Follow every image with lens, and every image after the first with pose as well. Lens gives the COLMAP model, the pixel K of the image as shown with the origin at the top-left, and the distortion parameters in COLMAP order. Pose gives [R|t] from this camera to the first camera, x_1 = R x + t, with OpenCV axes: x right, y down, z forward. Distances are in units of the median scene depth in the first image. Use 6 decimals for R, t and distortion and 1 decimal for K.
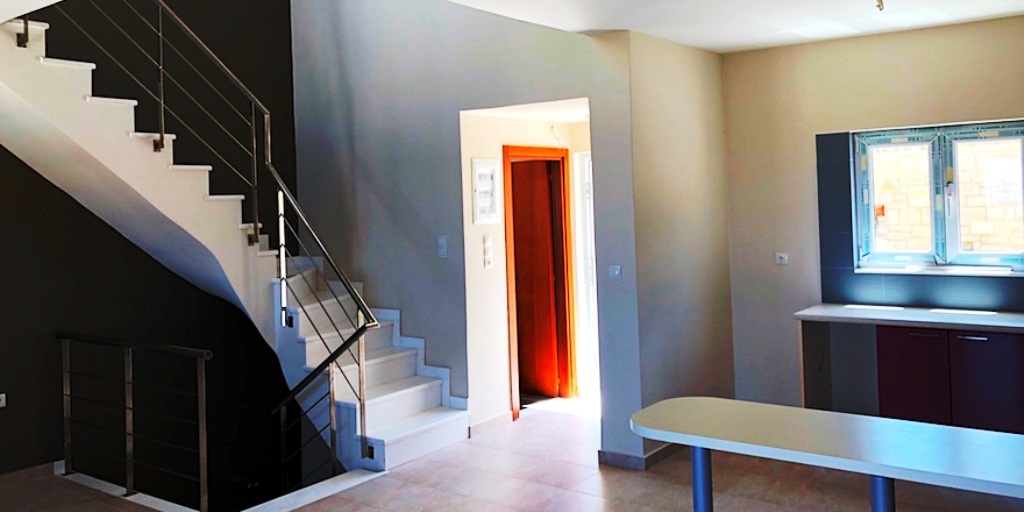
lens RADIAL K [[795.4, 0, 512.0], [0, 795.4, 256.0], [0, 0, 1]] dist [0.002643, 0.000378]
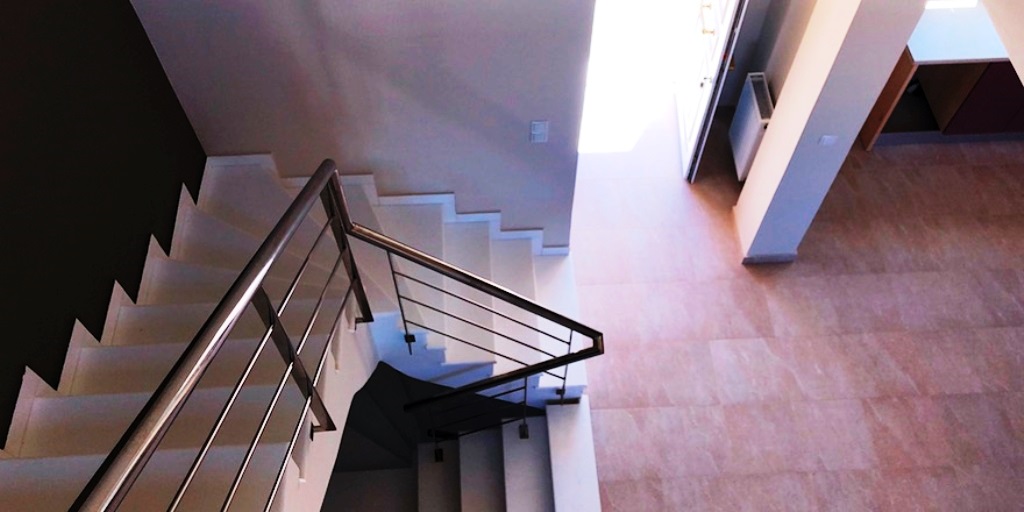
lens RADIAL K [[795.4, 0, 512.0], [0, 795.4, 256.0], [0, 0, 1]] dist [0.002643, 0.000378]
pose [[0.787538, -0.524582, 0.323416, -0.424291], [0.064002, 0.591582, 0.803700, -0.549233], [-0.612934, -0.612245, 0.499468, 0.691976]]
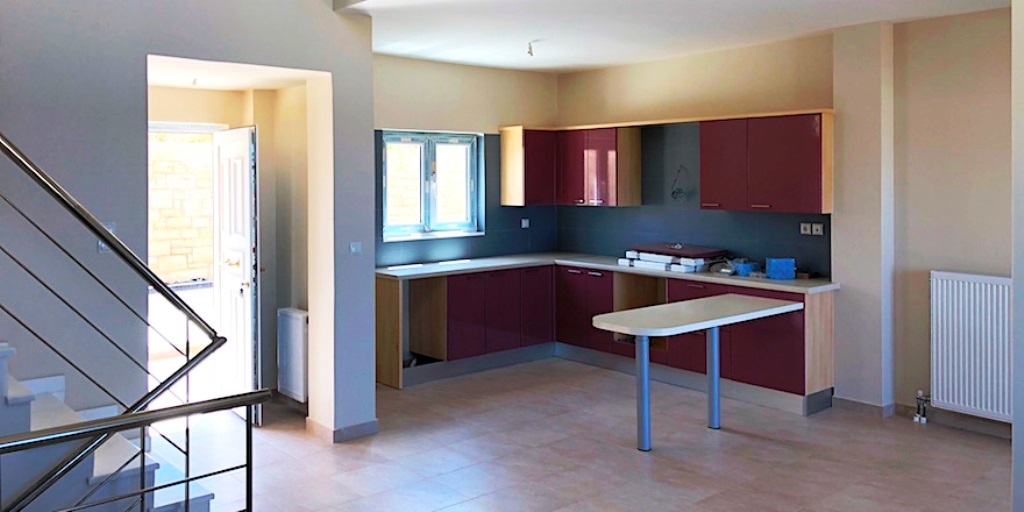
lens RADIAL K [[795.4, 0, 512.0], [0, 795.4, 256.0], [0, 0, 1]] dist [0.002643, 0.000378]
pose [[0.214526, -0.065904, 0.974492, -0.792952], [0.067095, 0.996358, 0.052612, -0.010110], [-0.974411, 0.054097, 0.218167, 0.556179]]
